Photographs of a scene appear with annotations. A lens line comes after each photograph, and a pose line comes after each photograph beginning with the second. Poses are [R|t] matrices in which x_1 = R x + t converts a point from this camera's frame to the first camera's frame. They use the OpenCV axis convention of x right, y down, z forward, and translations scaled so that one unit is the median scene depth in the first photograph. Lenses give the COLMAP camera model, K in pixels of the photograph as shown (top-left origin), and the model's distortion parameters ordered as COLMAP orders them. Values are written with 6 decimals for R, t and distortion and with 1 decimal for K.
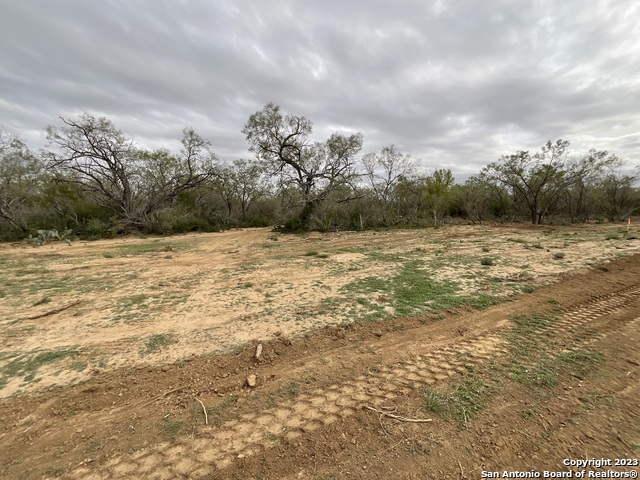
lens RADIAL K [[254.1, 0, 318.5], [0, 254.1, 248.2], [0, 0, 1]] dist [-0.000561, 0.000101]
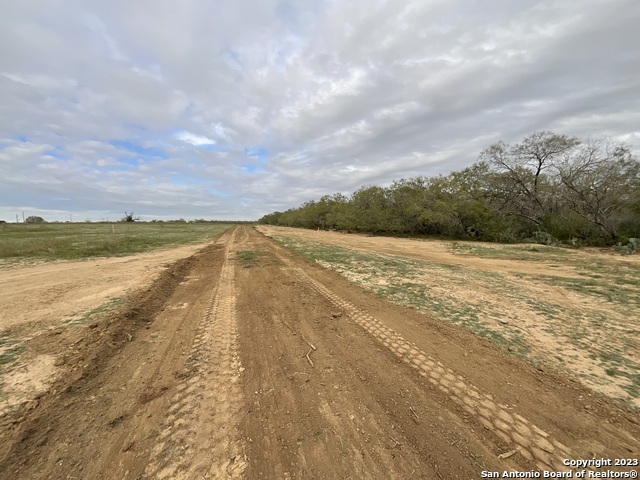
lens RADIAL K [[257.1, 0, 320.0], [0, 257.1, 240.0], [0, 0, 1]] dist [-0.000669, -0.000057]
pose [[-0.085087, 0.079963, -0.993160, -0.059954], [-0.129468, 0.987436, 0.090594, -0.000327], [0.987926, 0.136290, -0.073665, -0.093367]]
